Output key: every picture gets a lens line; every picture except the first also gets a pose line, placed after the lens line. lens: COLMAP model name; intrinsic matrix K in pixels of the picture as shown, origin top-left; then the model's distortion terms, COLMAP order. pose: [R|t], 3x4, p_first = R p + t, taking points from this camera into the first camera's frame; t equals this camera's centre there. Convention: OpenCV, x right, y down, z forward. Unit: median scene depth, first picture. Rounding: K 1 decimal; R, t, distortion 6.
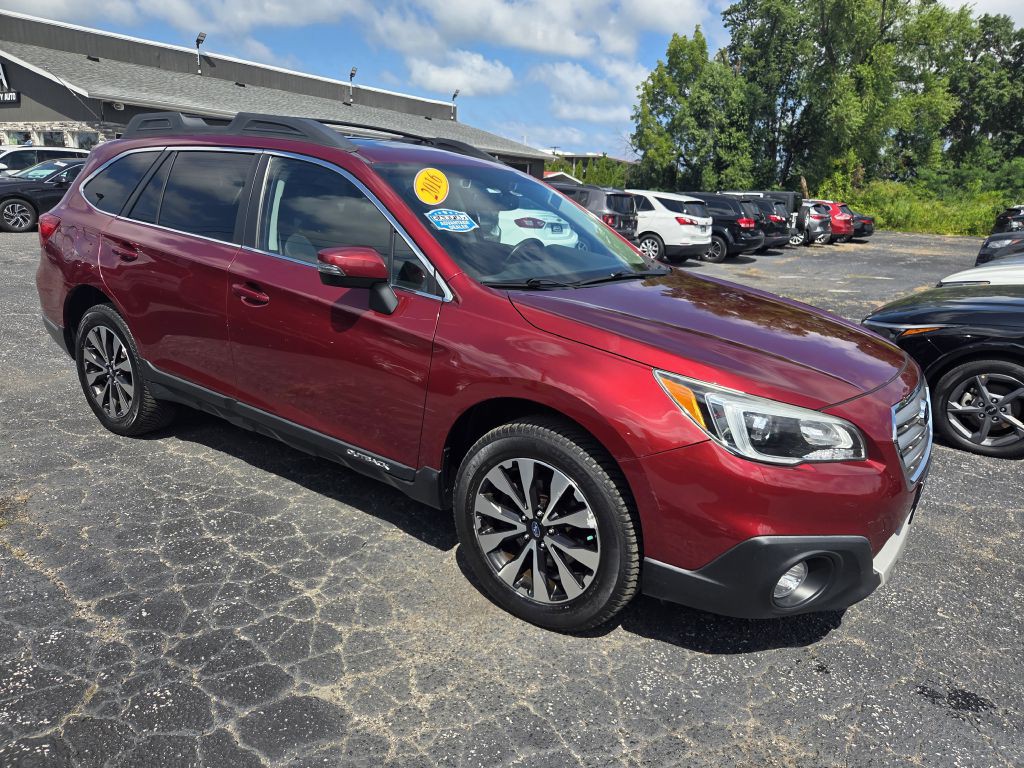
lens RADIAL K [[713.4, 0, 512.0], [0, 713.4, 384.0], [0, 0, 1]] dist [0.076518, -0.061423]
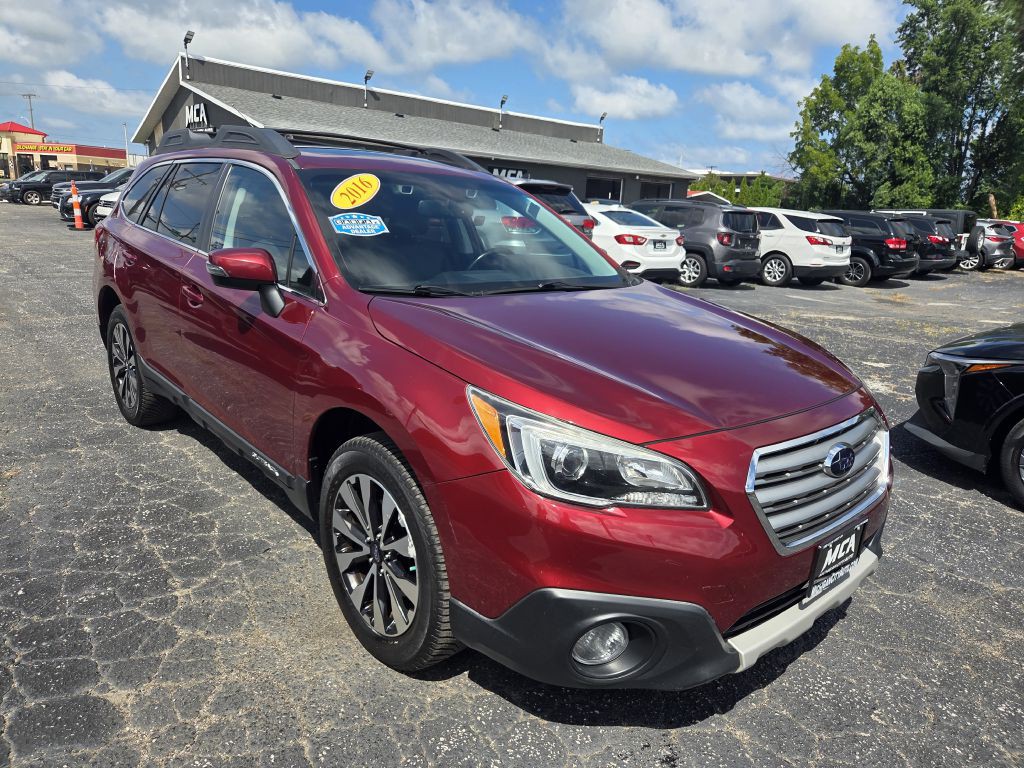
lens RADIAL K [[705.1, 0, 495.6], [0, 705.1, 373.7], [0, 0, 1]] dist [0.067466, -0.044126]
pose [[0.971098, 0.053696, -0.232561, 0.241839], [-0.062755, 0.997525, -0.031727, -0.005168], [0.230282, 0.045405, 0.972064, 0.084777]]
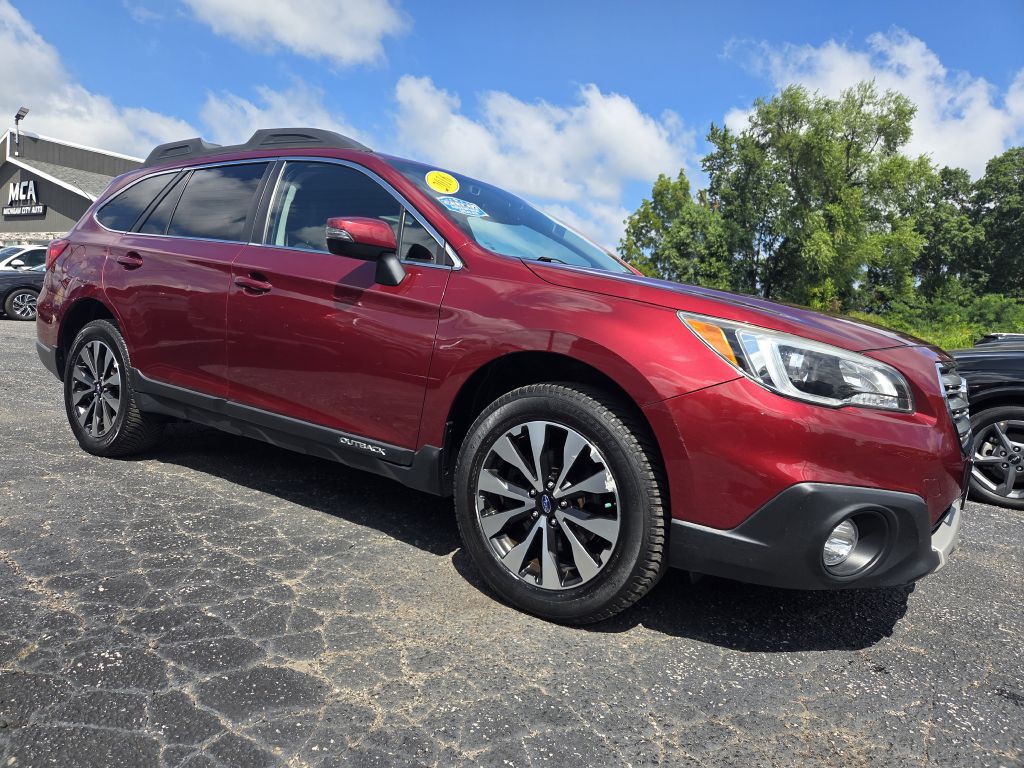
lens RADIAL K [[708.2, 0, 497.8], [0, 708.2, 361.0], [0, 0, 1]] dist [0.072507, -0.059841]
pose [[0.999686, 0.024629, -0.004673, -0.017528], [-0.025064, 0.978511, -0.204667, 0.133553], [-0.000469, 0.204719, 0.978821, 0.054546]]
